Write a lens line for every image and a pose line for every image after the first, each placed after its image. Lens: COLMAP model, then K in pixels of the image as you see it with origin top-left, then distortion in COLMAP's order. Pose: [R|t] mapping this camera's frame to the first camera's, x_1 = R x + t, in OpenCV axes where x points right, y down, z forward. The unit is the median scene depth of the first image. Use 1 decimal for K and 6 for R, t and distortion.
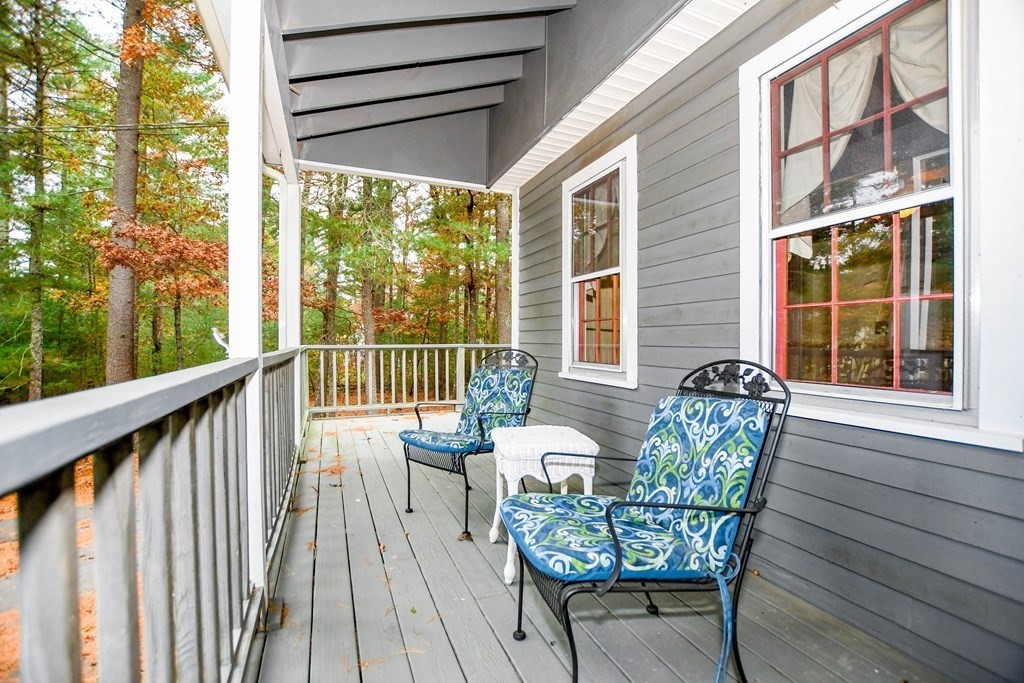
lens RADIAL K [[447.7, 0, 513.5], [0, 447.7, 341.6], [0, 0, 1]] dist [-0.020443, 0.000060]
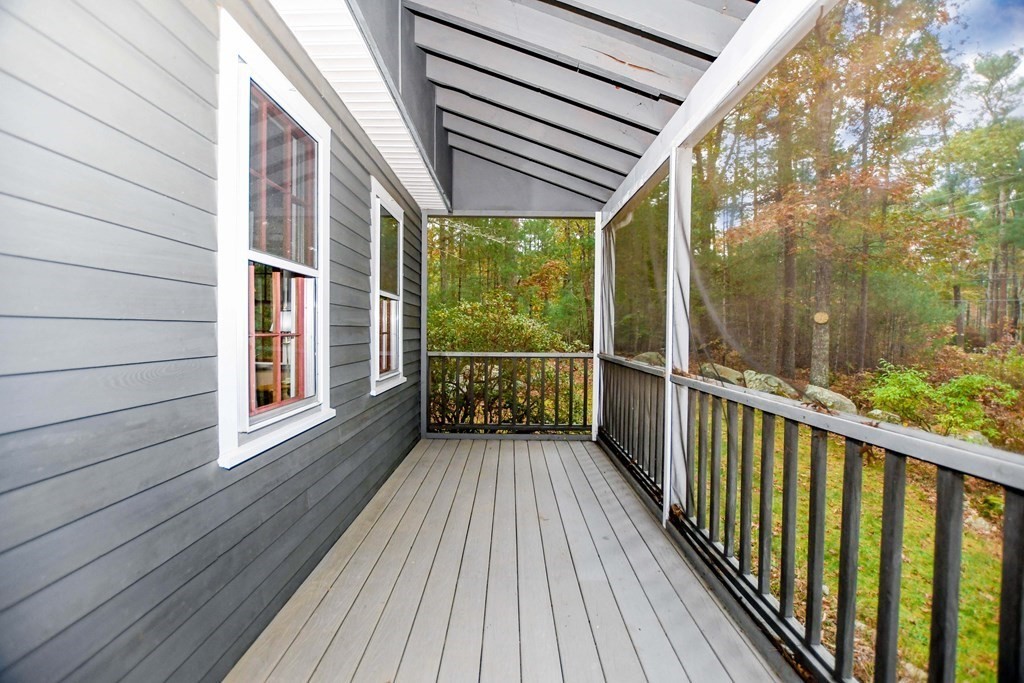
lens RADIAL K [[447.7, 0, 511.5], [0, 447.7, 343.5], [0, 0, 1]] dist [-0.020443, 0.000060]
pose [[-0.922947, -0.004351, 0.384904, -0.389041], [0.007977, 0.999505, 0.030426, -0.060793], [-0.384846, 0.031152, -0.922455, 1.621188]]
